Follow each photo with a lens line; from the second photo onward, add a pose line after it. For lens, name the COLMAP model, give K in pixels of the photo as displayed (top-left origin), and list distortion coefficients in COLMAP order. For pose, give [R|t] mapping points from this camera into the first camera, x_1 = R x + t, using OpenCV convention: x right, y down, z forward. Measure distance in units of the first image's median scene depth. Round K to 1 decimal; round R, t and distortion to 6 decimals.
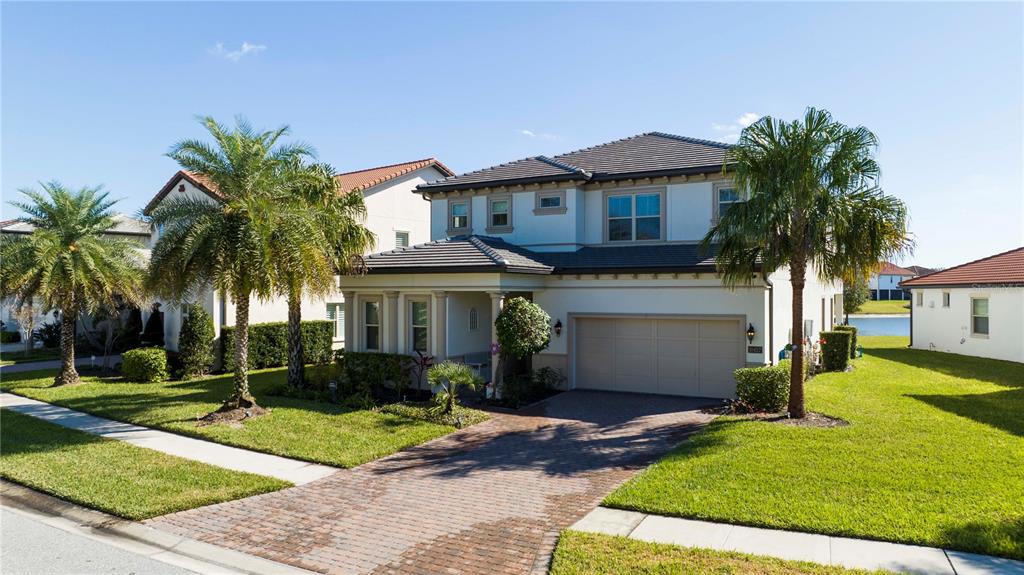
lens RADIAL K [[723.3, 0, 512.0], [0, 723.3, 287.5], [0, 0, 1]] dist [-0.053704, 0.070642]
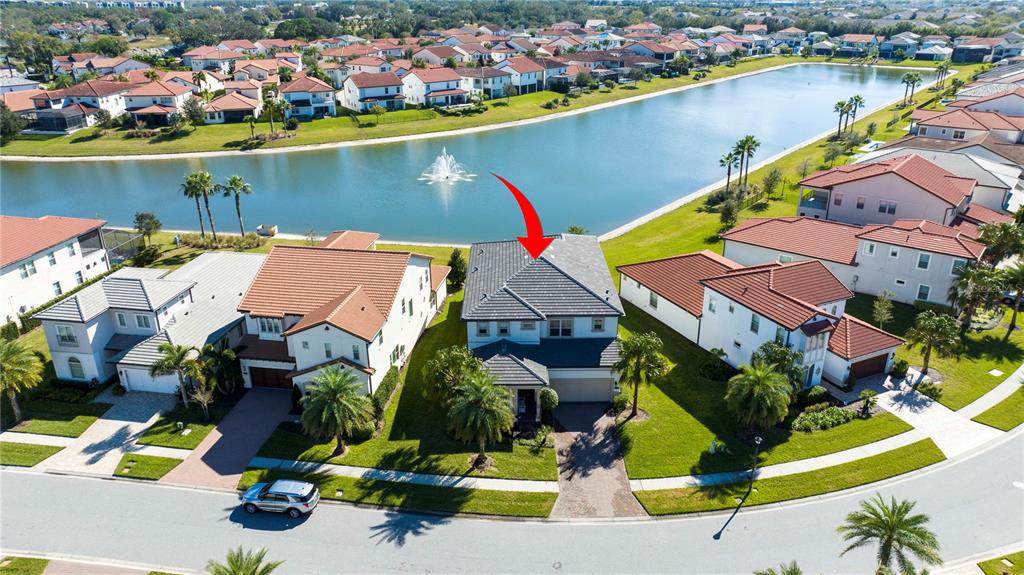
lens RADIAL K [[723.3, 0, 512.0], [0, 723.3, 287.5], [0, 0, 1]] dist [-0.053704, 0.070642]
pose [[0.865391, -0.201922, 0.458612, -1.133035], [0.001771, 0.916444, 0.400159, -1.265119], [-0.501094, -0.345481, 0.793440, -0.887939]]
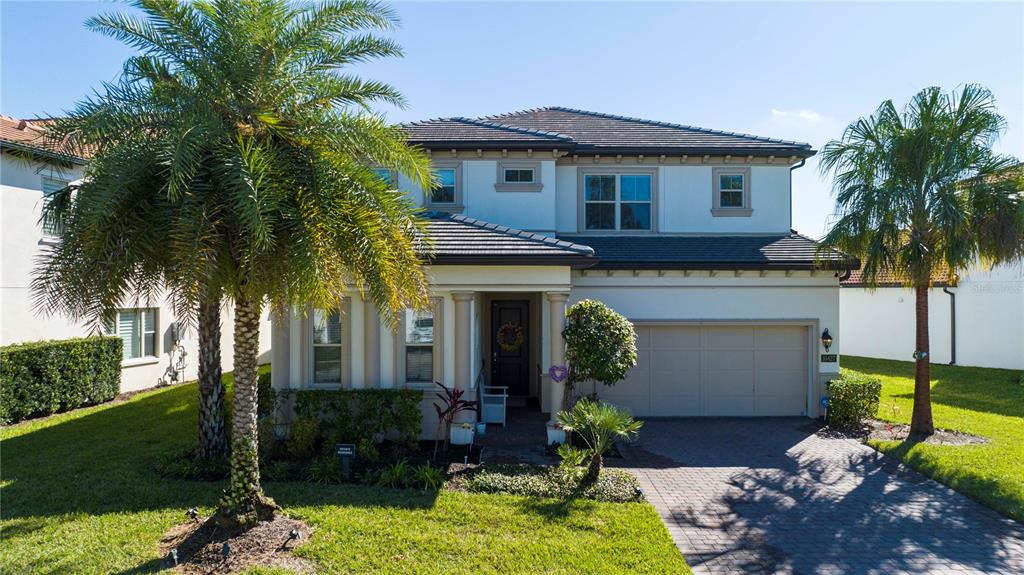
lens RADIAL K [[723.3, 0, 512.0], [0, 723.3, 287.5], [0, 0, 1]] dist [-0.053704, 0.070642]
pose [[0.864930, 0.002426, 0.501886, -0.359066], [-0.003847, 0.999991, 0.001794, -0.000169], [-0.501878, -0.003482, 0.864932, 0.354385]]
